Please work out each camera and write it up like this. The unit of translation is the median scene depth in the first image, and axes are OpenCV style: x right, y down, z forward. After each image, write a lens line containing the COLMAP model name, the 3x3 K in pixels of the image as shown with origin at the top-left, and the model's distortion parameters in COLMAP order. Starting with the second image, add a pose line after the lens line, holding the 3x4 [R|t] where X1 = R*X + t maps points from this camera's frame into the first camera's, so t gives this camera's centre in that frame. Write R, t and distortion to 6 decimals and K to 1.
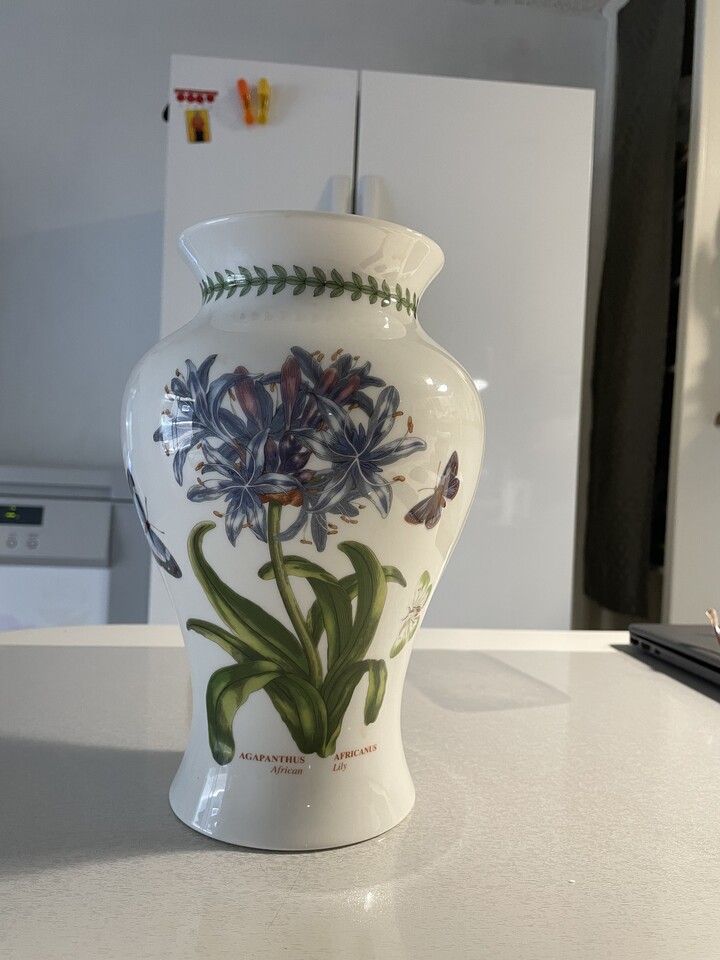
lens RADIAL K [[718.9, 0, 372.9], [0, 718.9, 479.1], [0, 0, 1]] dist [0.040860, -0.065095]
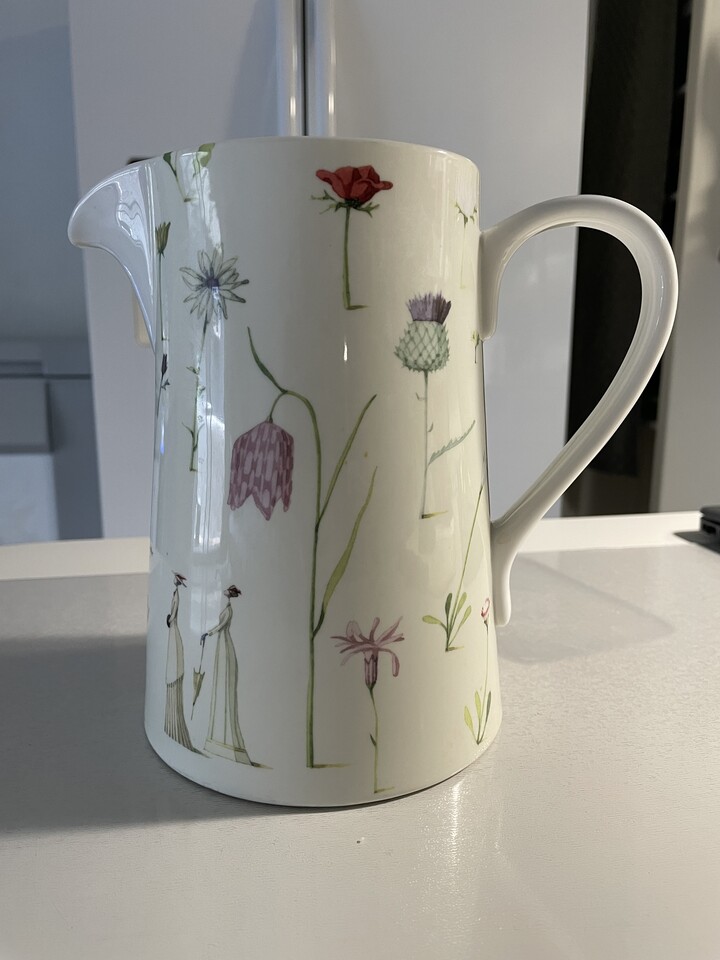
lens RADIAL K [[718.9, 0, 359.8], [0, 718.9, 474.8], [0, 0, 1]] dist [0.040860, -0.065095]
pose [[0.998050, -0.051160, 0.035771, -0.019259], [0.043735, 0.981932, 0.184113, 0.001439], [-0.044544, -0.182190, 0.982254, 0.105325]]
